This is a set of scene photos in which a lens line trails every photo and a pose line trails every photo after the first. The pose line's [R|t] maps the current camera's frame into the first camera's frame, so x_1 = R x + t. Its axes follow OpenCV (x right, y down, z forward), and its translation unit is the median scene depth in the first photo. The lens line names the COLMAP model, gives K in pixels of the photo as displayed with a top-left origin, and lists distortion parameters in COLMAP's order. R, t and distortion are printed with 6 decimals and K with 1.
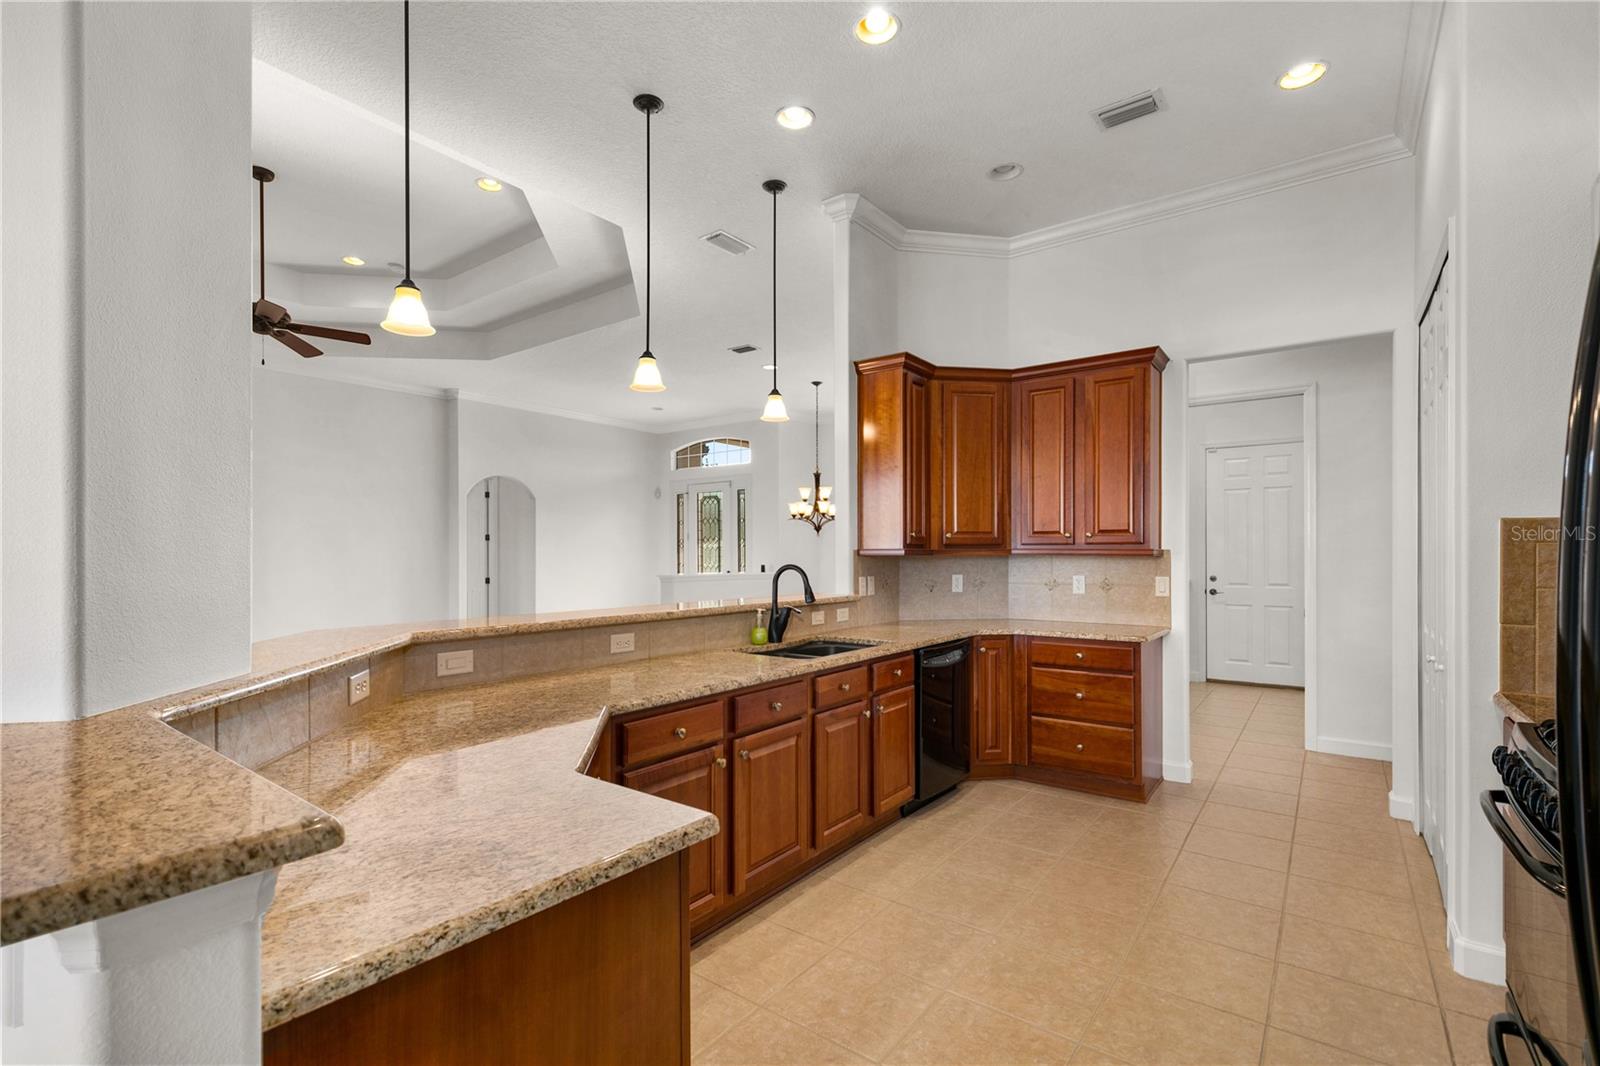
lens RADIAL K [[719.8, 0, 792.1], [0, 719.8, 551.1], [0, 0, 1]] dist [0.012761, 0.000102]
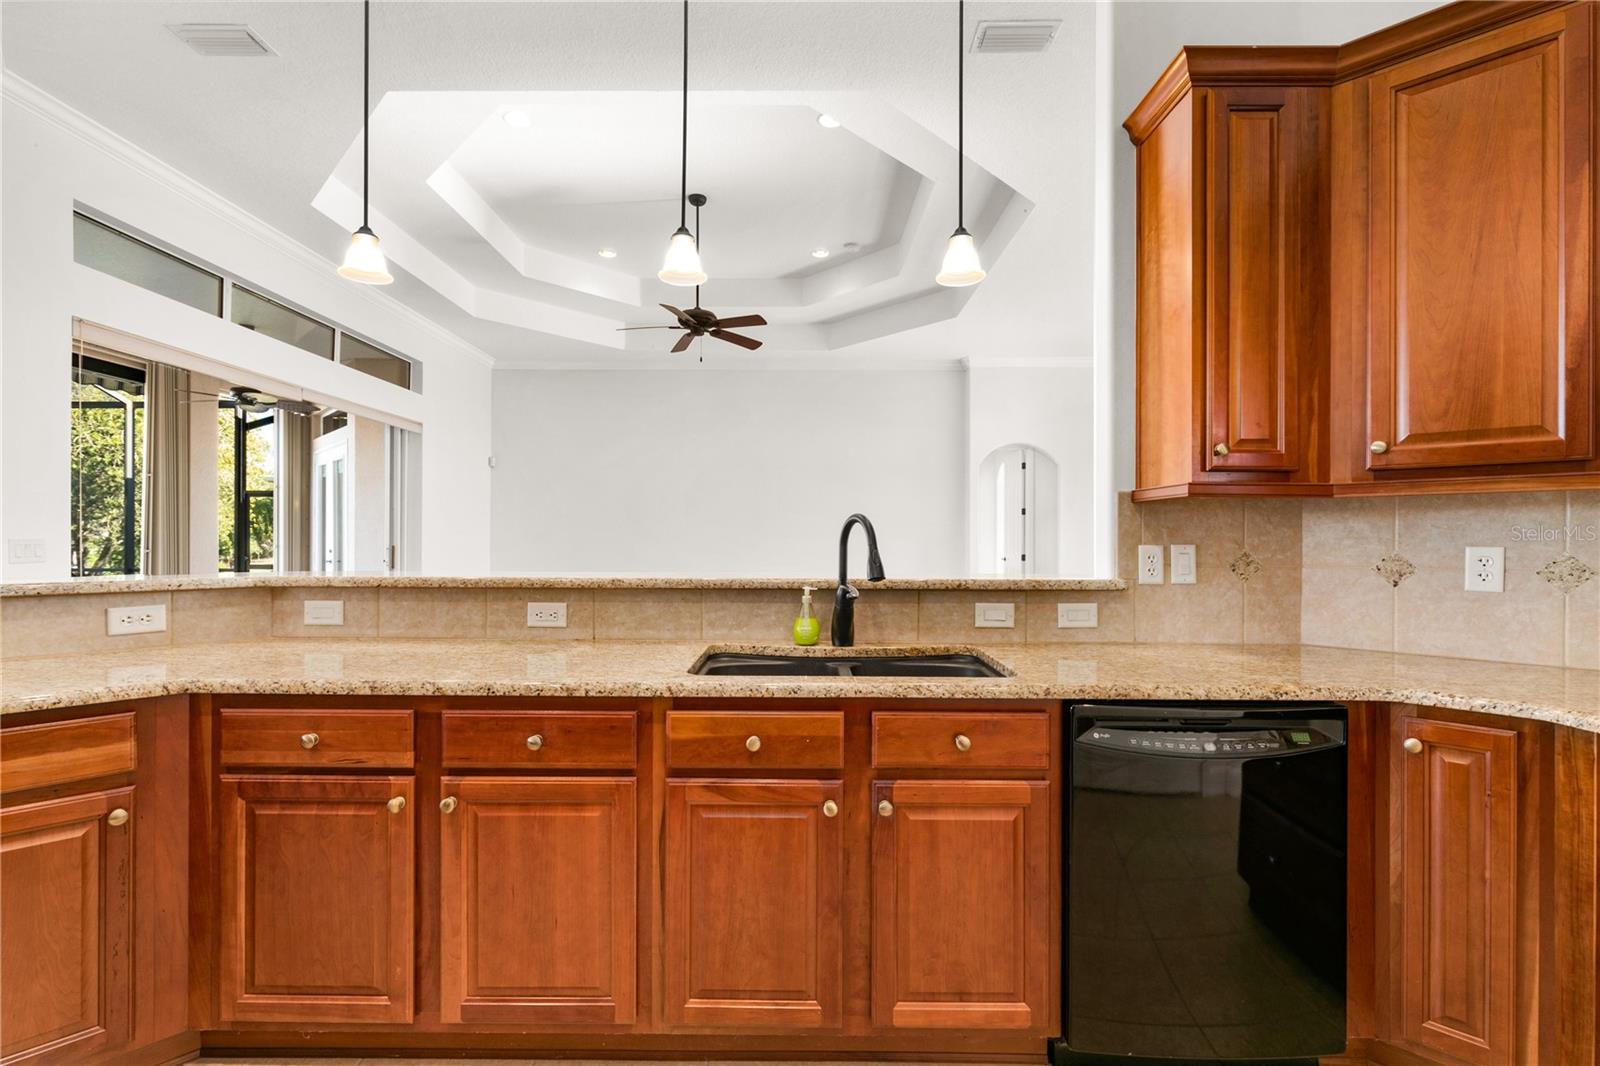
lens RADIAL K [[716.8, 0, 800.4], [0, 716.8, 537.6], [0, 0, 1]] dist [0.000760, 0.000717]
pose [[0.601262, 0.002711, -0.799048, 0.365500], [-0.000138, 0.999995, 0.003289, 0.030052], [0.799052, -0.001867, 0.601259, 0.522410]]
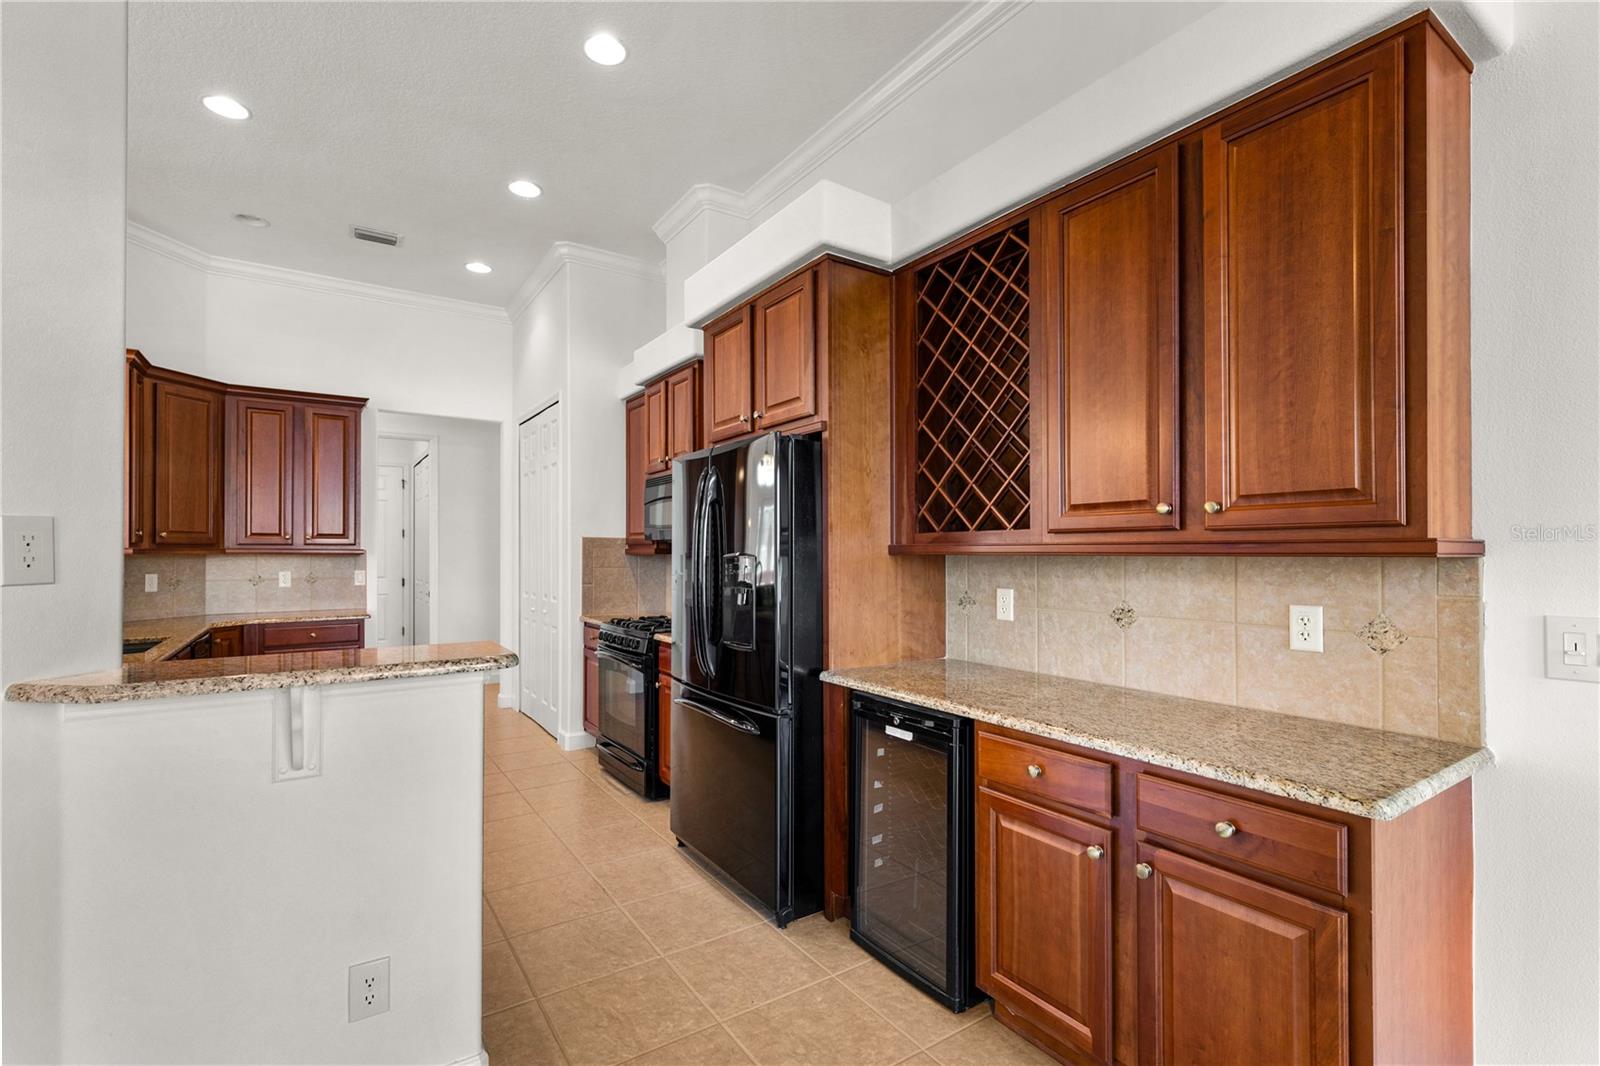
lens RADIAL K [[719.8, 0, 792.1], [0, 719.8, 551.1], [0, 0, 1]] dist [0.012761, 0.000102]
pose [[0.335079, 0.004618, 0.942179, -0.475087], [-0.003763, 0.999987, -0.003563, 0.001830], [-0.942183, -0.002351, 0.335092, -0.184751]]
